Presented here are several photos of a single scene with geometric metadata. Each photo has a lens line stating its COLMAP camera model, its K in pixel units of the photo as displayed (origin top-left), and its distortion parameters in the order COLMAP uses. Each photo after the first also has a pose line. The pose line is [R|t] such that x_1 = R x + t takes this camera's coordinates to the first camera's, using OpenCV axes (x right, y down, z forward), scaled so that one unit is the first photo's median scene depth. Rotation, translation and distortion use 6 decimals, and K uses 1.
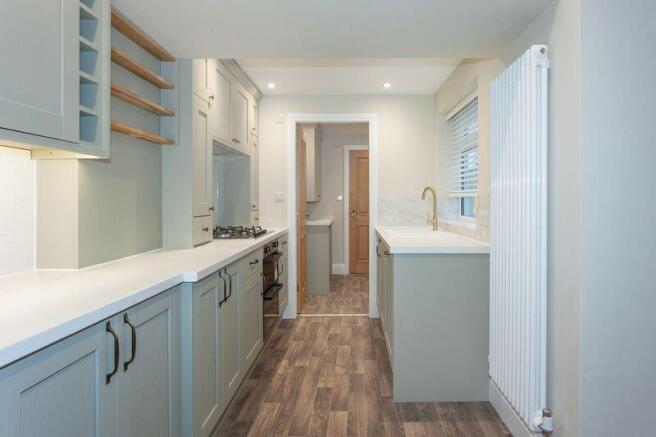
lens RADIAL K [[411.9, 0, 348.9], [0, 411.9, 202.7], [0, 0, 1]] dist [0.000652, 0.000107]
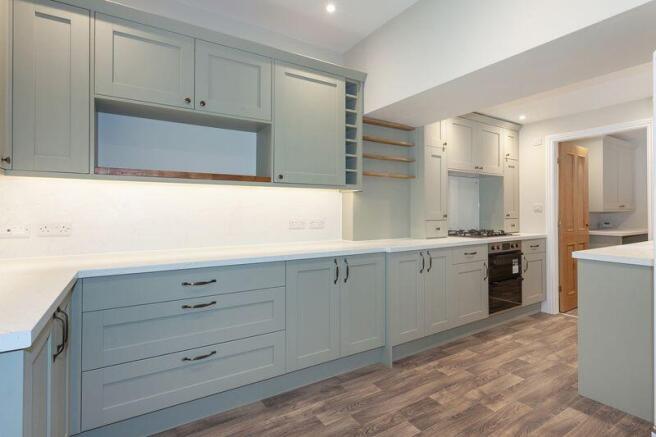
lens RADIAL K [[316.5, 0, 305.7], [0, 316.5, 209.3], [0, 0, 1]] dist [-0.000342, -0.000108]
pose [[0.506649, -0.002922, -0.862148, 0.300239], [-0.006636, 0.999951, -0.007289, 0.001831], [0.862127, 0.009414, 0.506605, -0.038505]]
